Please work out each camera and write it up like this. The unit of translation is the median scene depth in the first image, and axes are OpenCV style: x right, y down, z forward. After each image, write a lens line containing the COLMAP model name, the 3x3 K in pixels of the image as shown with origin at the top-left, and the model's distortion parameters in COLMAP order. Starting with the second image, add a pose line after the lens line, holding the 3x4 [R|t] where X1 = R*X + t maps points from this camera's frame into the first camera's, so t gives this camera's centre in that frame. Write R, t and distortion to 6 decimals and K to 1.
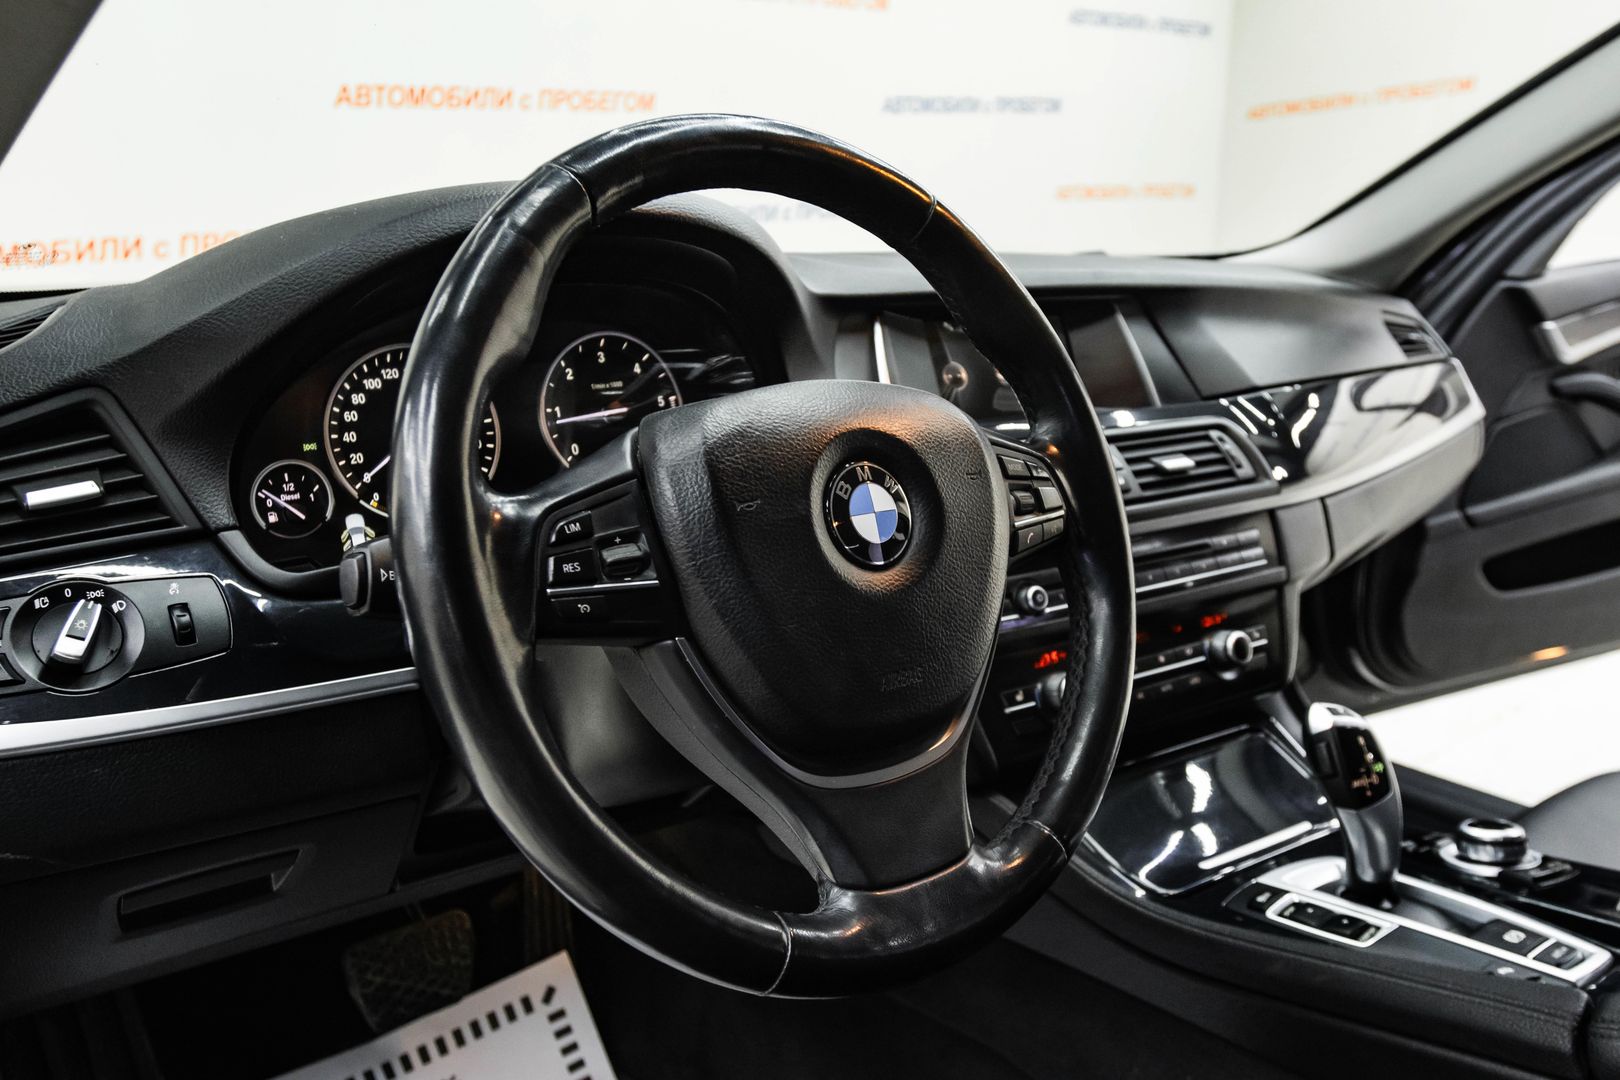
lens RADIAL K [[1259.8, 0, 820.7], [0, 1259.8, 537.2], [0, 0, 1]] dist [-0.006033, 0.006118]
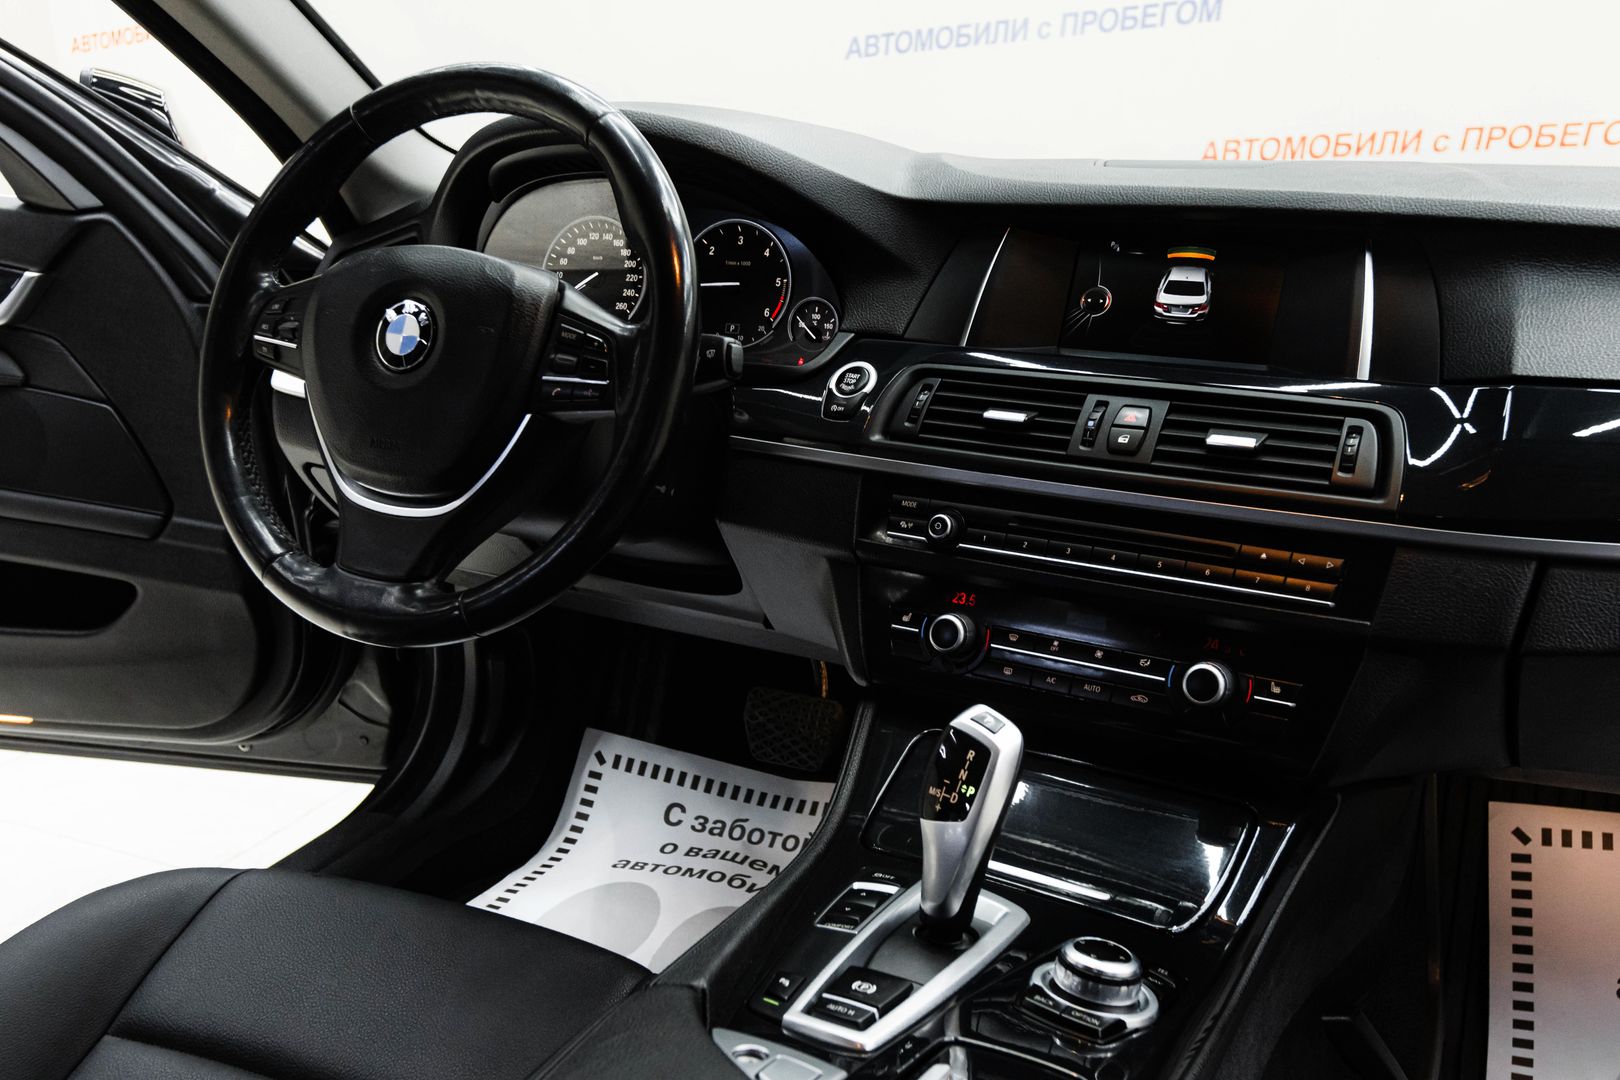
lens RADIAL K [[1460.9, 0, 822.2], [0, 1460.9, 534.4], [0, 0, 1]] dist [0.007121, 0.007951]
pose [[0.424307, 0.245666, -0.871557, 1.006172], [-0.210649, 0.962869, 0.168852, -0.104702], [0.880676, 0.111947, 0.460302, 0.370072]]
